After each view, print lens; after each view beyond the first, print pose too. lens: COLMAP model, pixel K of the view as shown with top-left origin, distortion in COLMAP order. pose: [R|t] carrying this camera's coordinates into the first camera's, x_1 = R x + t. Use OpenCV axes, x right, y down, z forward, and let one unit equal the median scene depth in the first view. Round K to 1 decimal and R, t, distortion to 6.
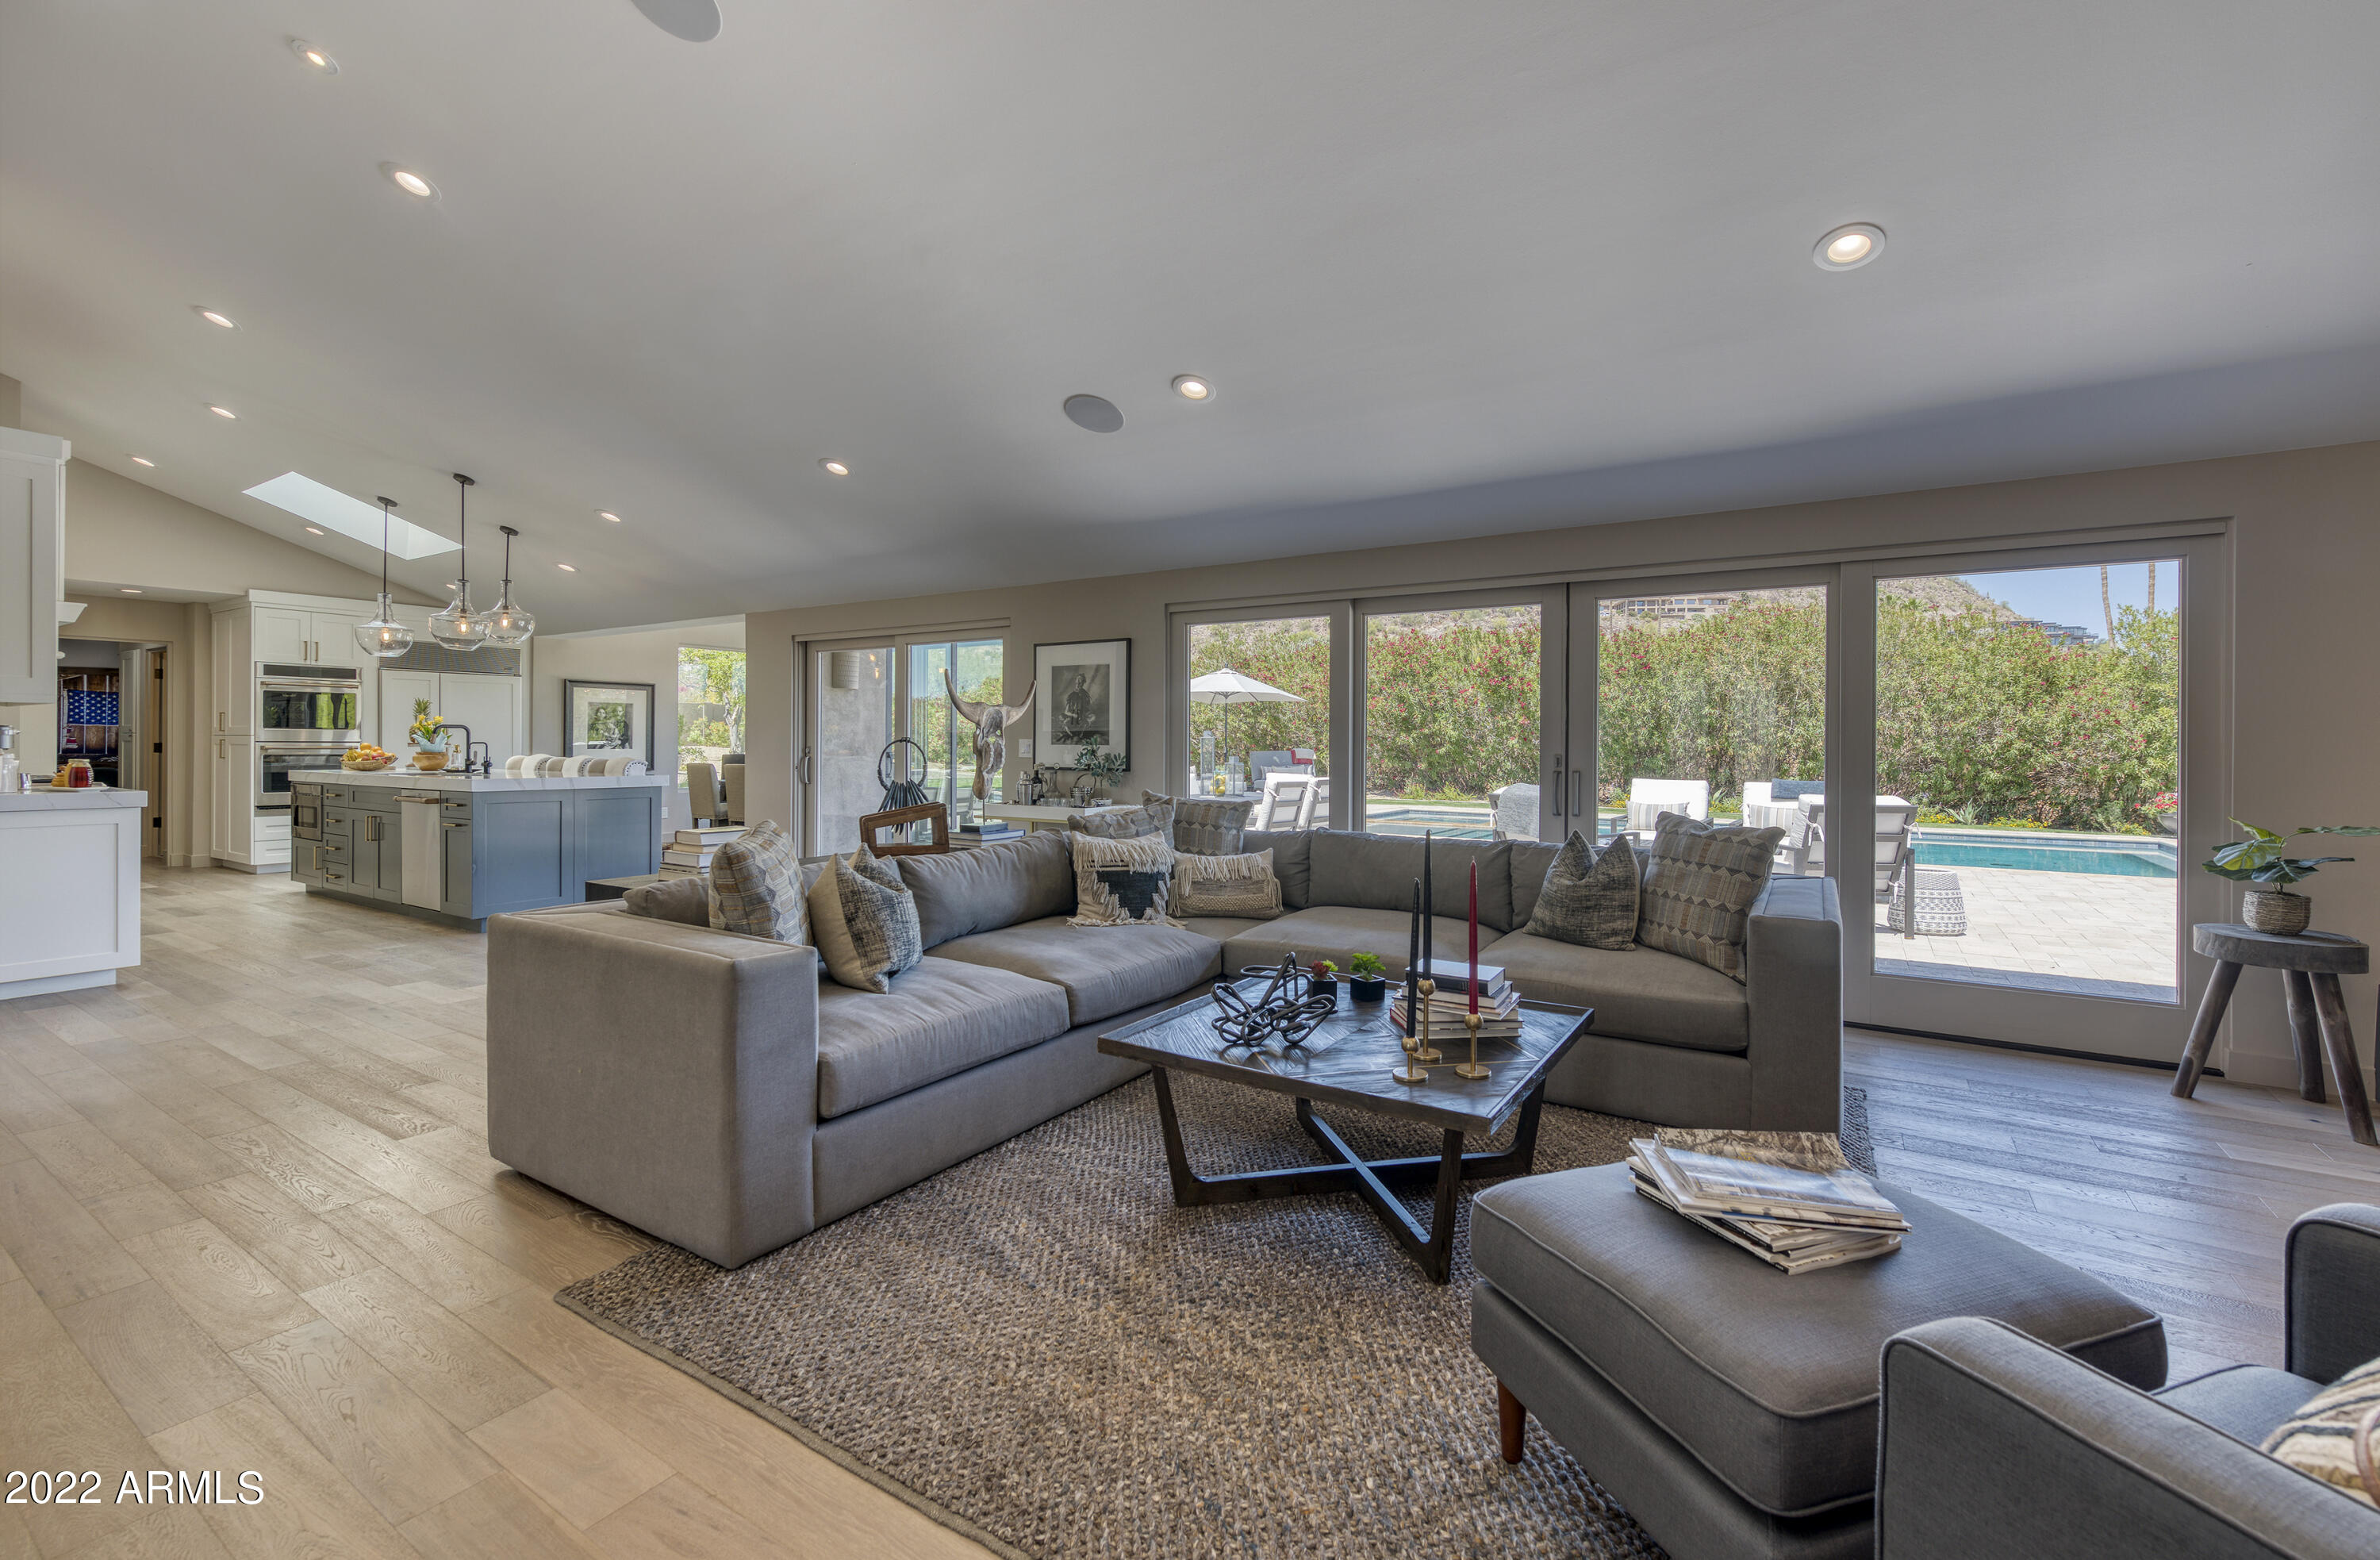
lens RADIAL K [[1010.5, 0, 1206.8], [0, 1010.5, 746.3], [0, 0, 1]] dist [-0.000028, -0.000795]
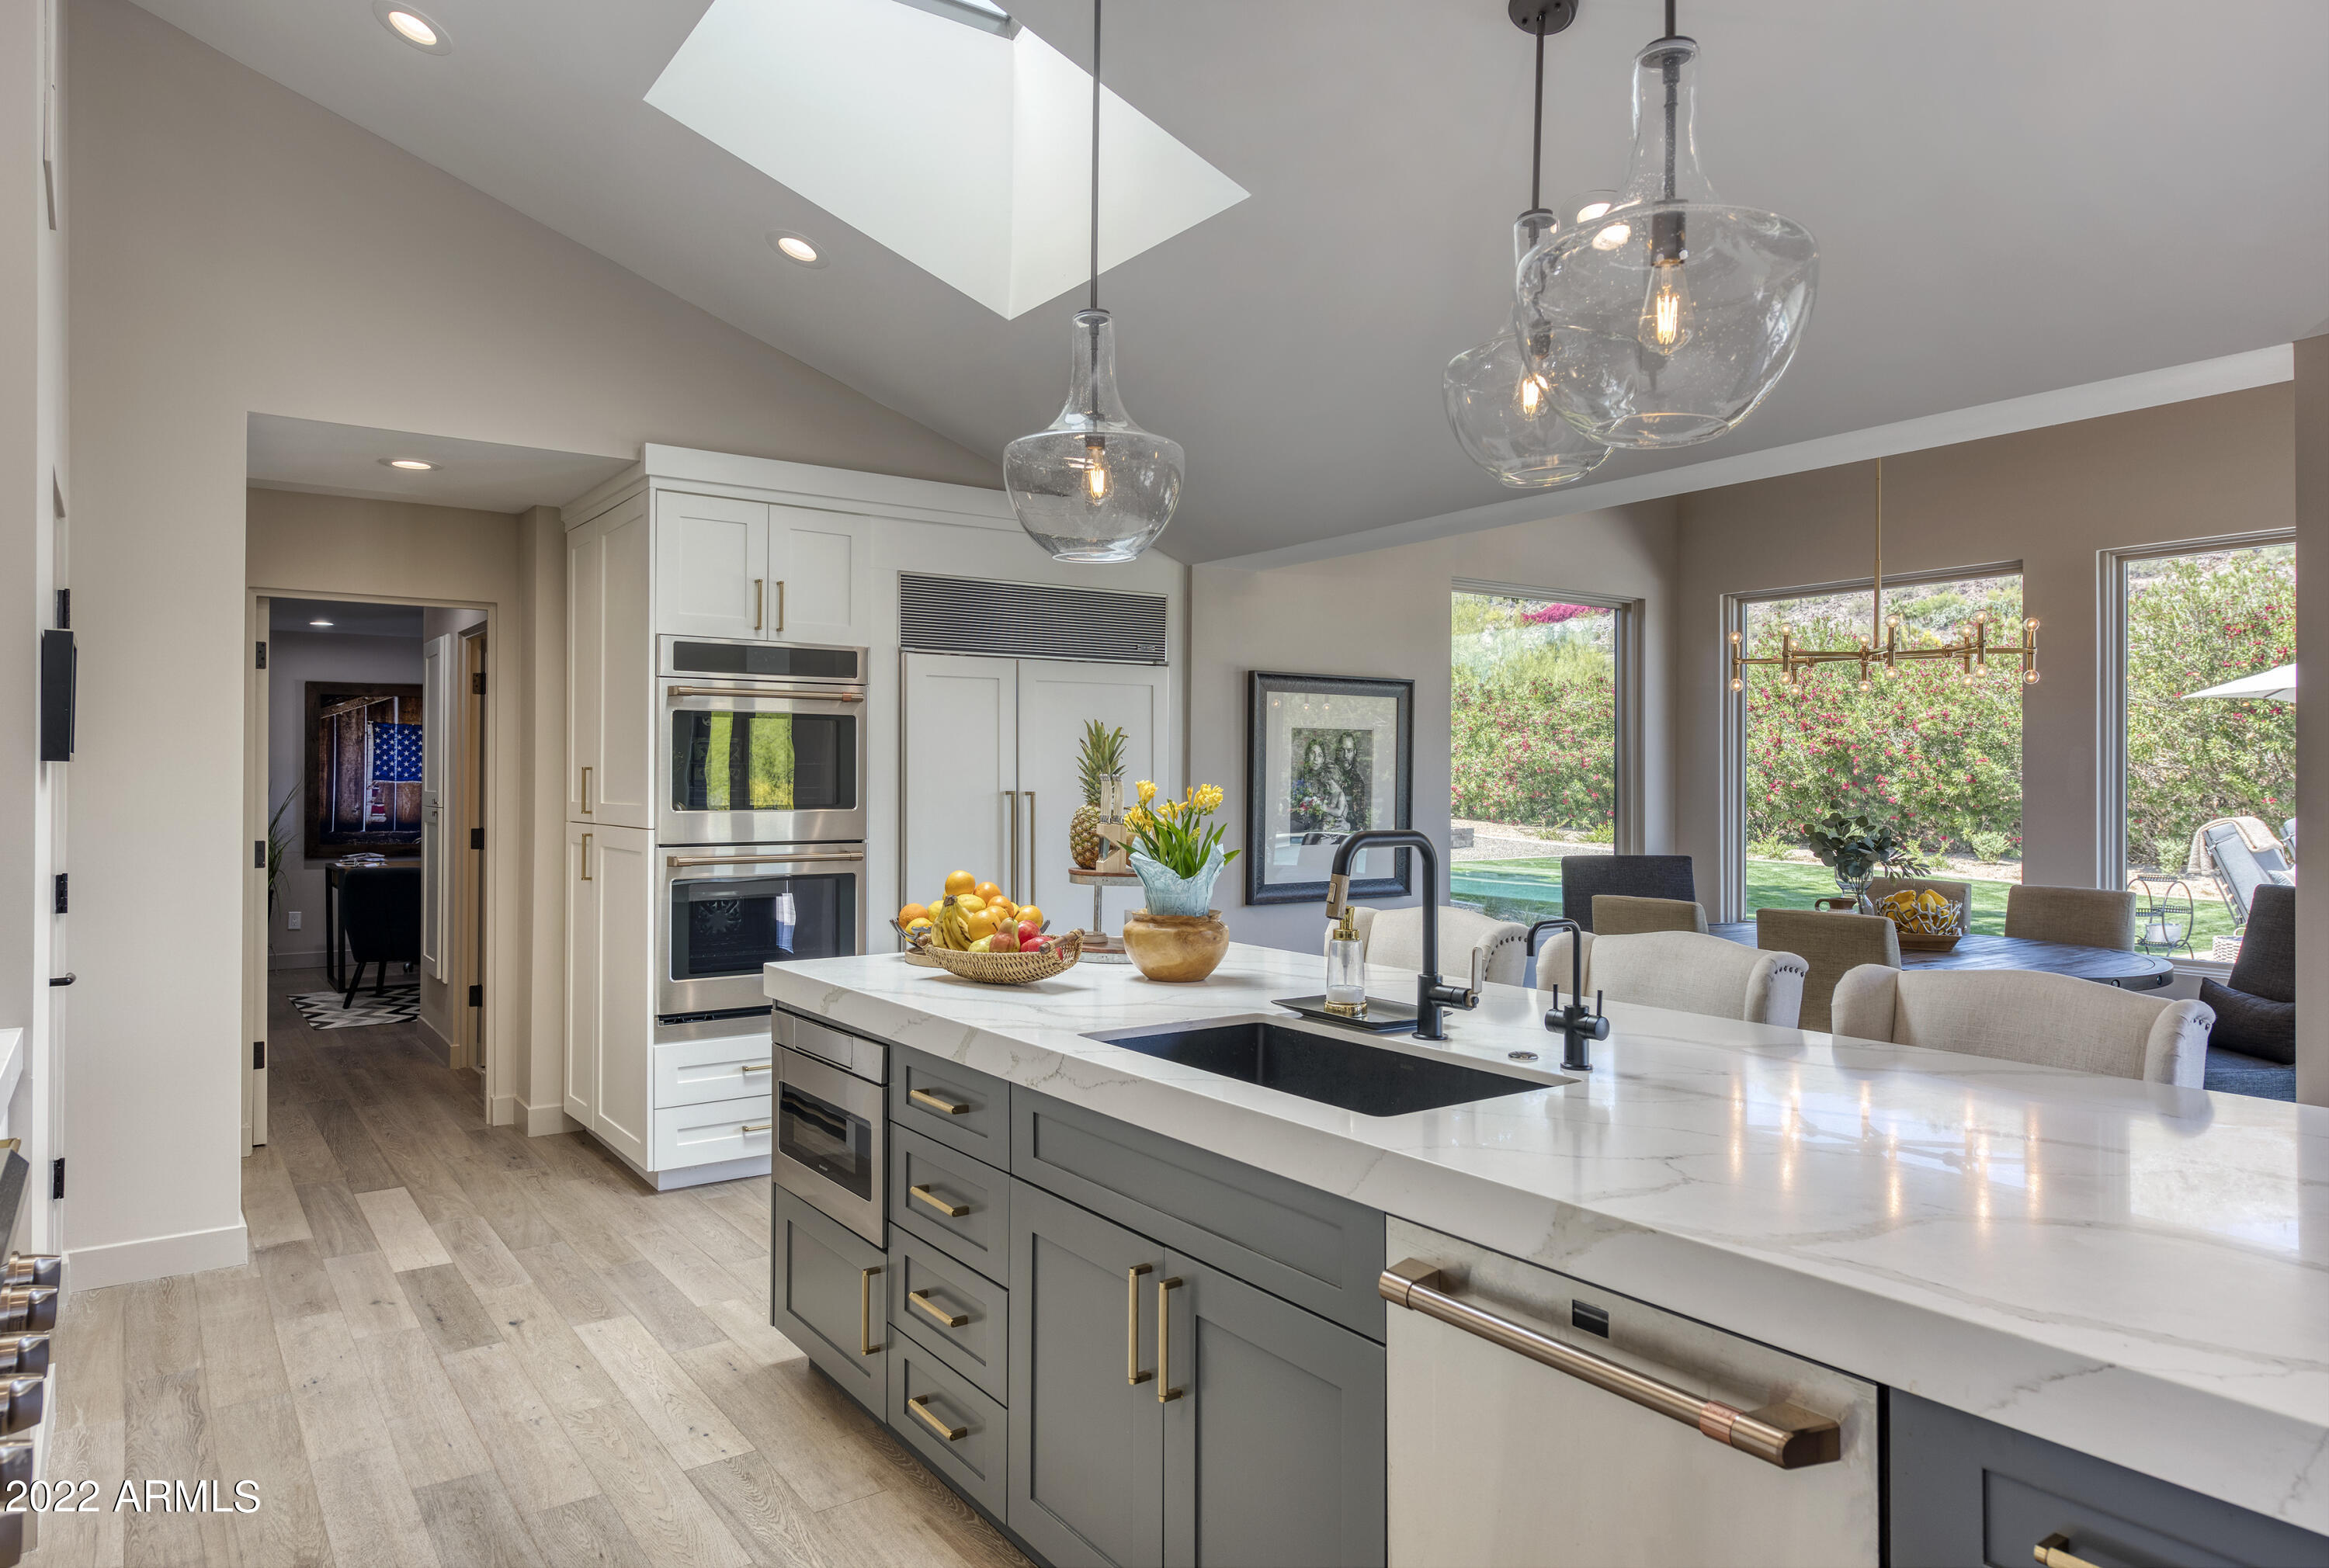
lens RADIAL K [[1424.8, 0, 1139.8], [0, 1424.8, 770.7], [0, 0, 1]] dist [0.003594, -0.000356]
pose [[0.924562, -0.005596, -0.380991, -0.568091], [0.002319, 0.999956, -0.009060, -0.027264], [0.381025, 0.007493, 0.924534, 0.571574]]
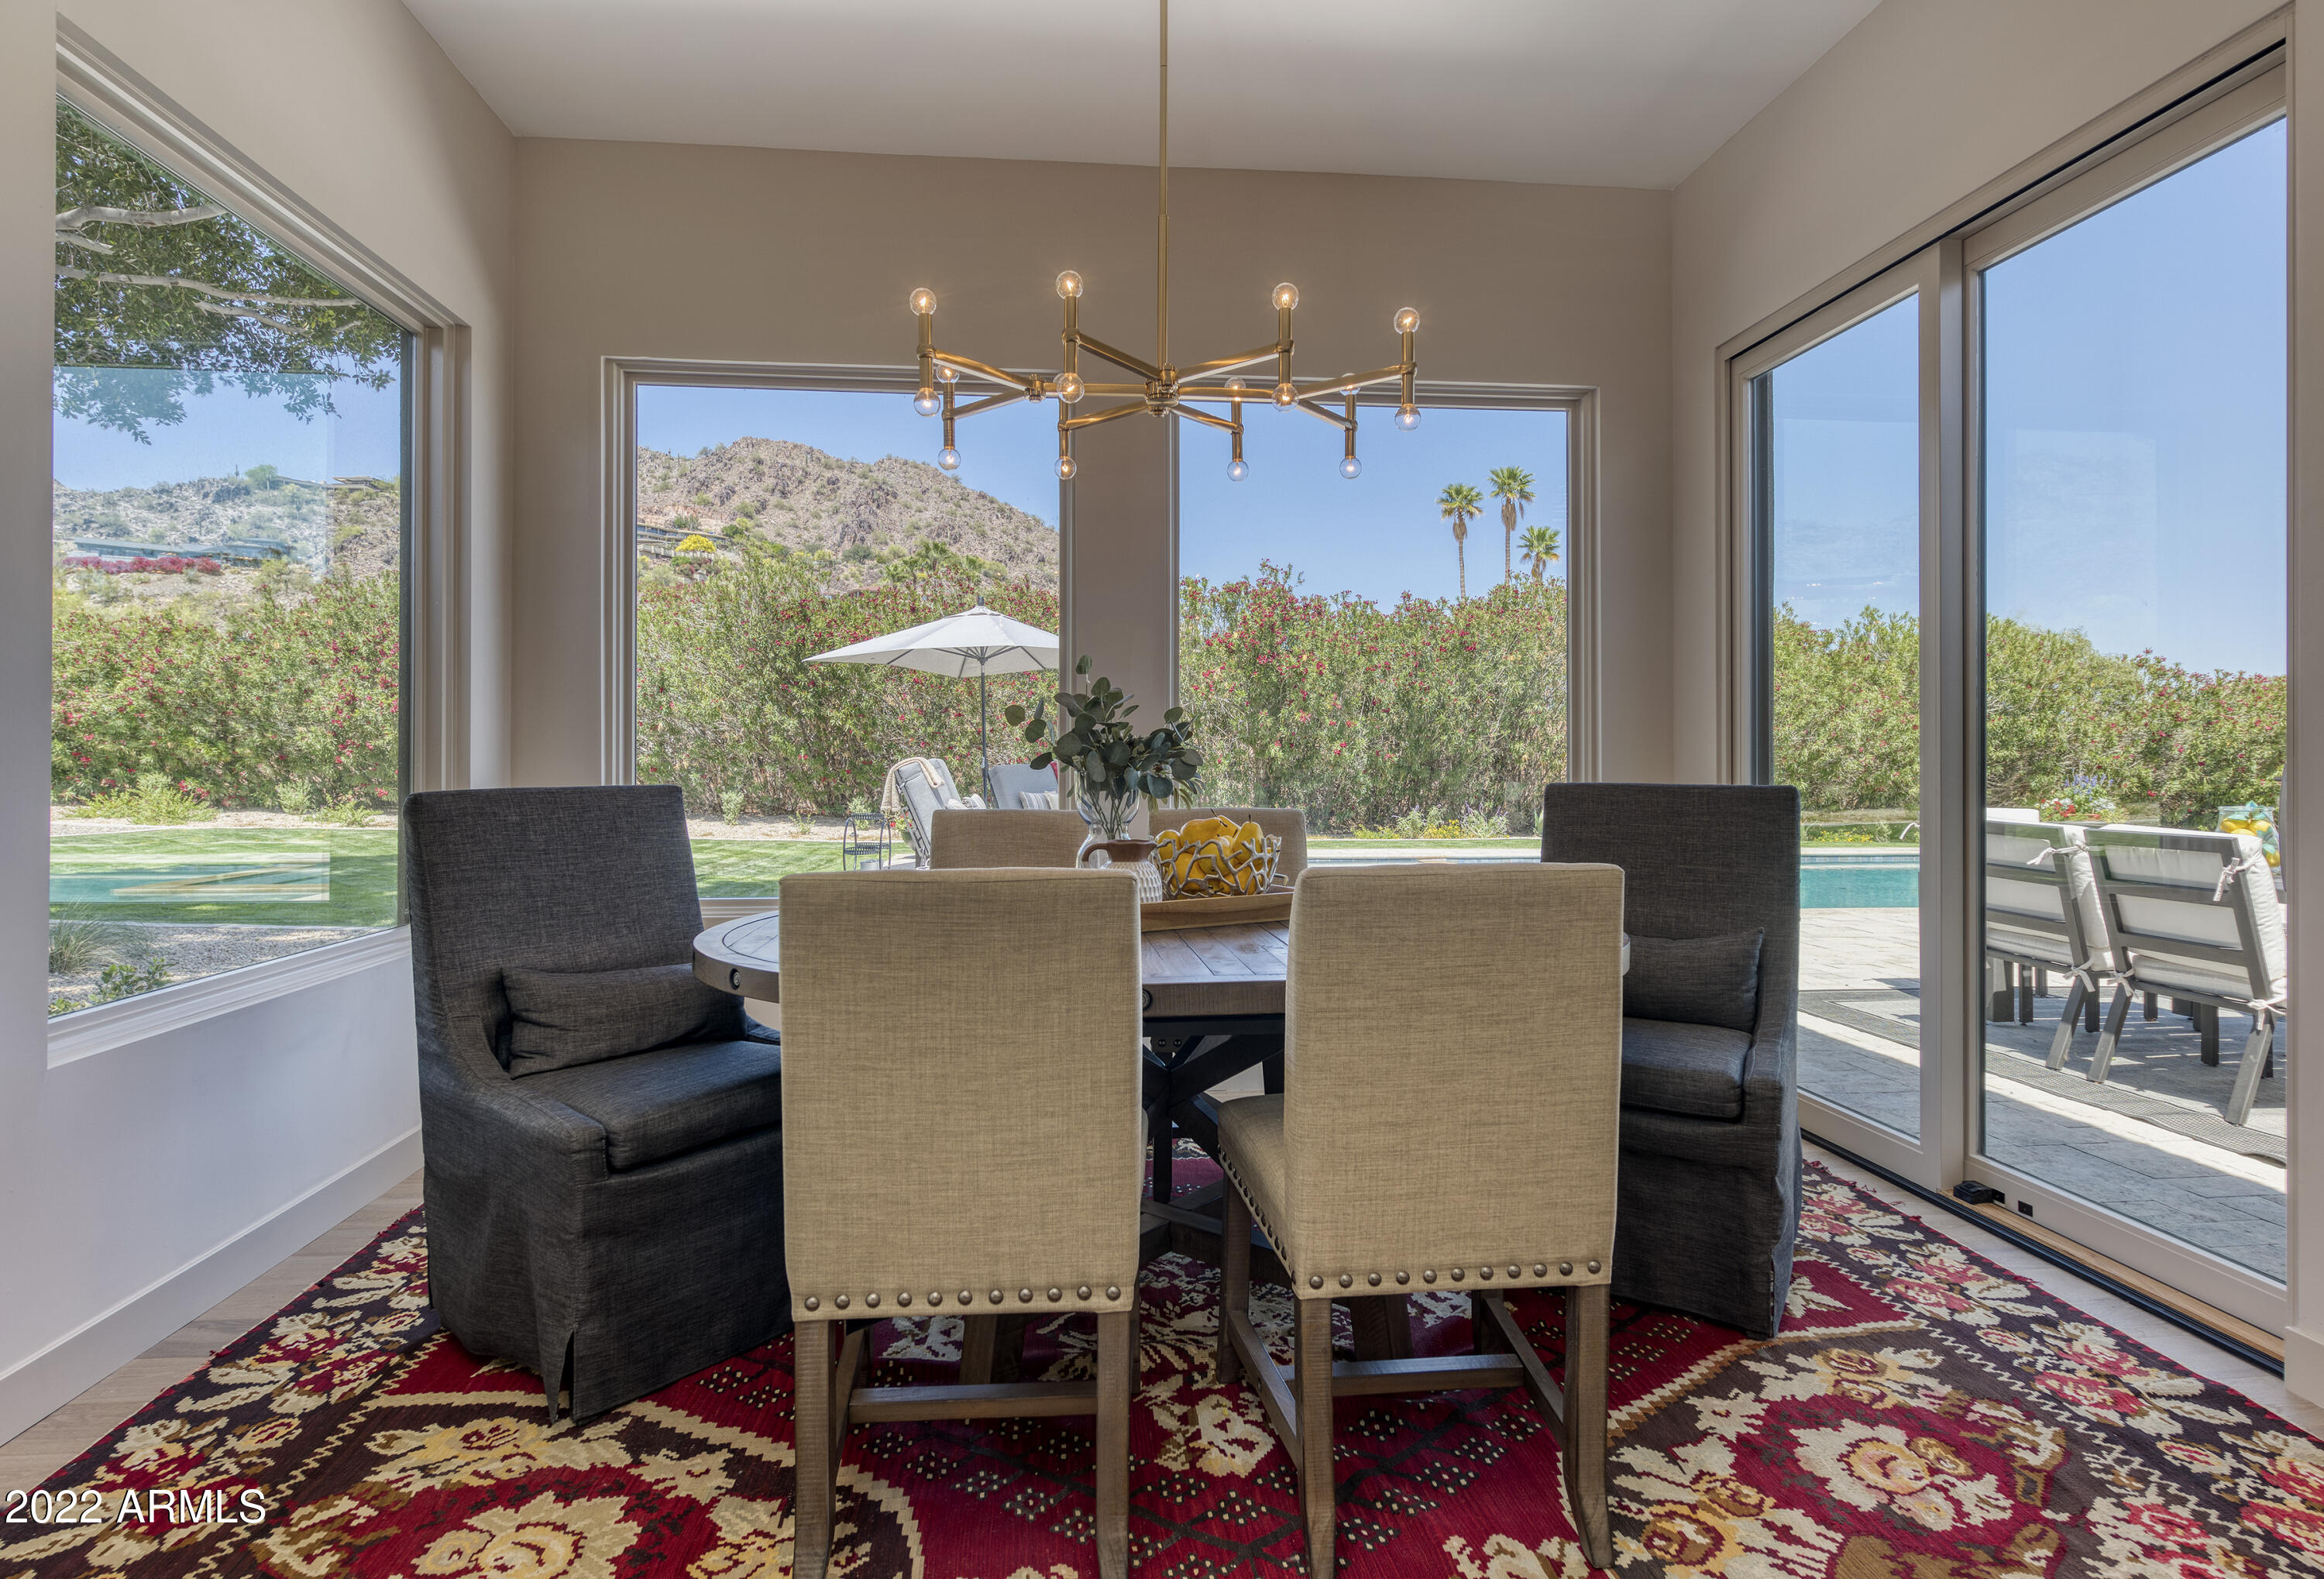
lens RADIAL K [[1201.3, 0, 1147.6], [0, 1201.3, 755.8], [0, 0, 1]] dist [0.005471, -0.001516]
pose [[0.785331, -0.002550, 0.619071, -0.685522], [0.004585, 0.999988, -0.001697, 0.004562], [-0.619060, 0.004171, 0.785333, 1.042071]]
